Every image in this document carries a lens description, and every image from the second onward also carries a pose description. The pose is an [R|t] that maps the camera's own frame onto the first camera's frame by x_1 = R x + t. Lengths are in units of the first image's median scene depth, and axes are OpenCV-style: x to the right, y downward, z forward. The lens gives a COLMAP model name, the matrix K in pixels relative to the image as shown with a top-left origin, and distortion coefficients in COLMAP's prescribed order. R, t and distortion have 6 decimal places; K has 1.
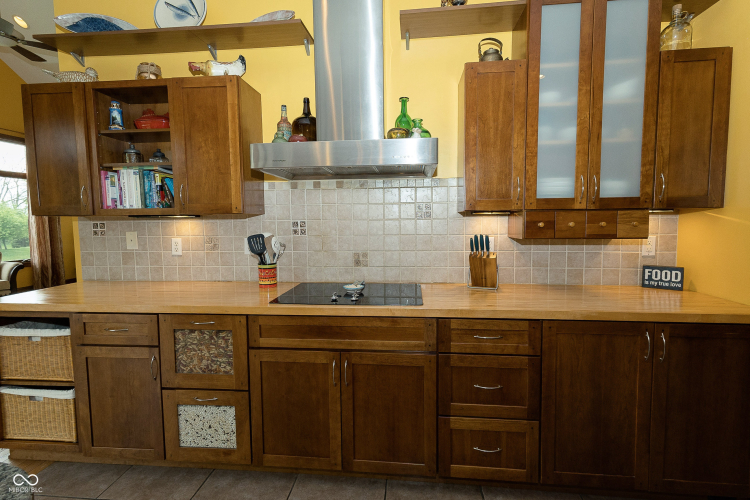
lens RADIAL K [[364.7, 0, 381.4], [0, 364.7, 242.1], [0, 0, 1]] dist [0.023536, -0.001379]
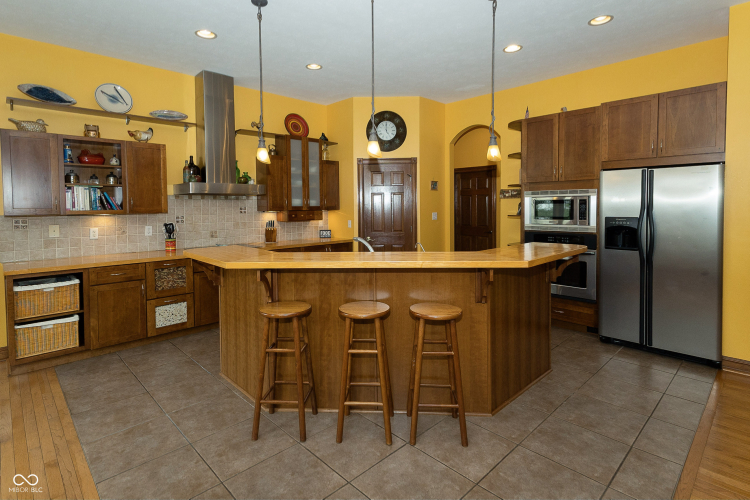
lens RADIAL K [[386.3, 0, 367.0], [0, 386.3, 220.5], [0, 0, 1]] dist [0.024761, 0.000586]
pose [[0.651832, -0.026377, 0.757905, -1.323642], [0.057128, 0.998263, -0.014390, 0.058967], [-0.756209, 0.052677, 0.652207, -1.231130]]
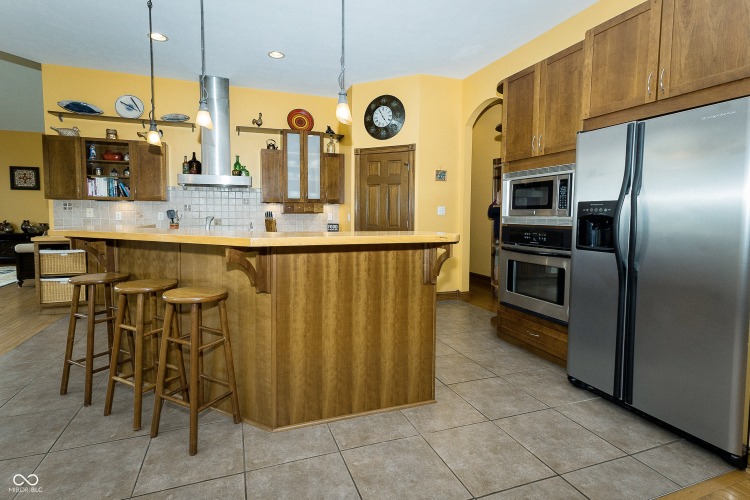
lens RADIAL K [[364.7, 0, 350.7], [0, 364.7, 234.5], [0, 0, 1]] dist [0.023536, -0.001379]
pose [[0.912713, -0.007756, 0.408528, -0.275070], [0.014583, 0.999801, -0.013599, 0.196691], [-0.408342, 0.018370, 0.912644, -1.680320]]
